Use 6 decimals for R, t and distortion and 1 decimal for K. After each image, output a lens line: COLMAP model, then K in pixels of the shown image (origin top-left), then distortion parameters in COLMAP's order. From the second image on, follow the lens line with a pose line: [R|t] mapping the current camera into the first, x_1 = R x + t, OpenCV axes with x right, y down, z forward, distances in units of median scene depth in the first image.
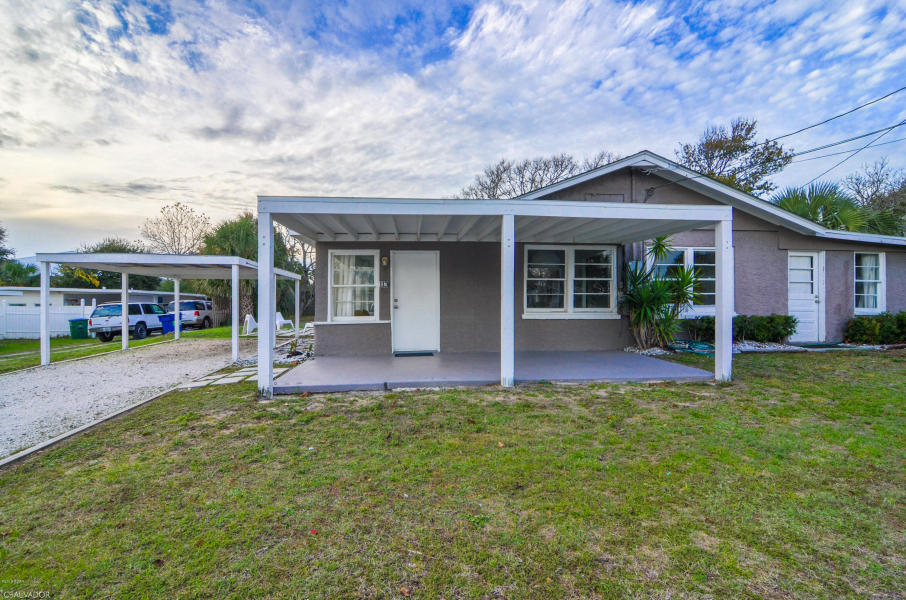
lens RADIAL K [[428.8, 0, 453.0], [0, 428.8, 300.0], [0, 0, 1]] dist [-0.002627, 0.000035]
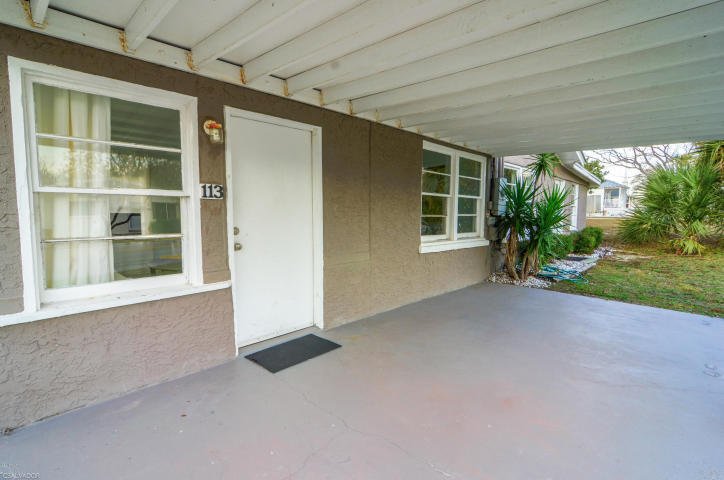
lens RADIAL K [[355.1, 0, 362.0], [0, 355.1, 240.0], [0, 0, 1]] dist [-0.000325, 0.000077]
pose [[0.757540, -0.042240, 0.651420, -0.052013], [-0.016028, 0.996400, 0.083249, -0.004140], [-0.652592, -0.073505, 0.754136, 0.127667]]
